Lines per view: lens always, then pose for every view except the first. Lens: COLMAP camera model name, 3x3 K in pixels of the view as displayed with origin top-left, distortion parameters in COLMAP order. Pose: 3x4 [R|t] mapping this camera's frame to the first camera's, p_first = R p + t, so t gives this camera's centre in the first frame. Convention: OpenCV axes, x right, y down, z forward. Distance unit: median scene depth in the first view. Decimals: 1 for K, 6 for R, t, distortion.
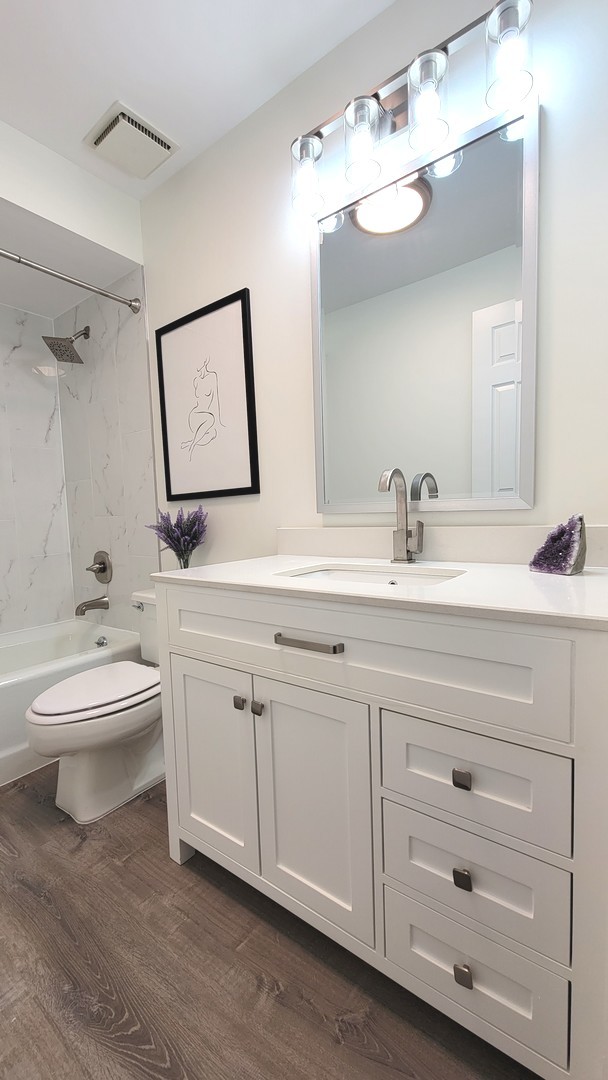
lens RADIAL K [[436.9, 0, 300.0], [0, 436.9, 541.5], [0, 0, 1]] dist [0.000461, -0.001609]
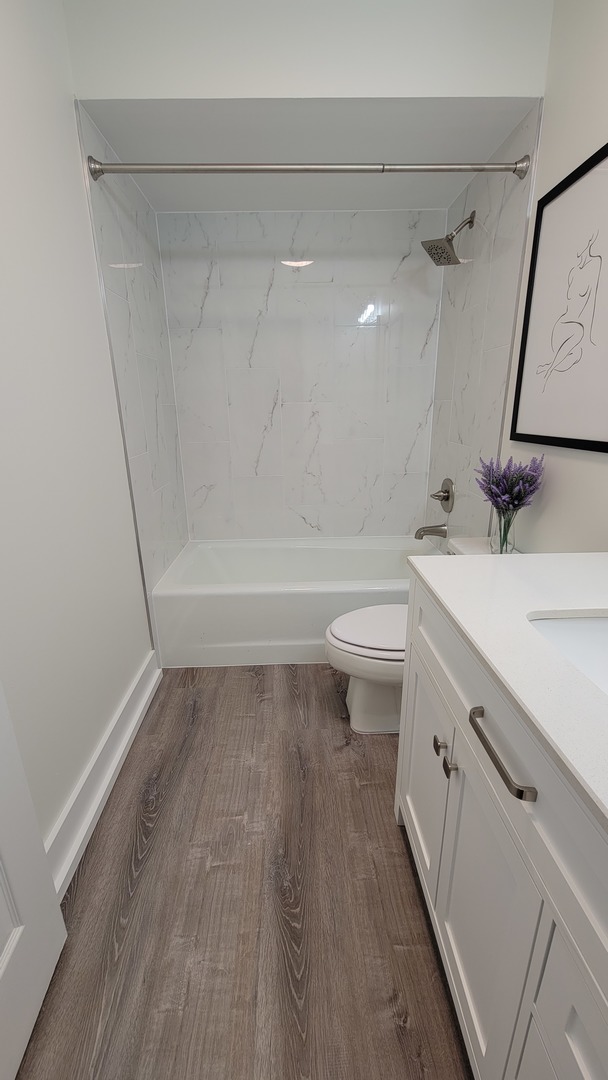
lens RADIAL K [[436.9, 0, 302.7], [0, 436.9, 542.3], [0, 0, 1]] dist [0.000461, -0.001609]
pose [[0.622236, 0.259871, -0.738437, 0.122148], [-0.057963, 0.955997, 0.287594, -0.133073], [0.780681, -0.136149, 0.609918, 0.179650]]
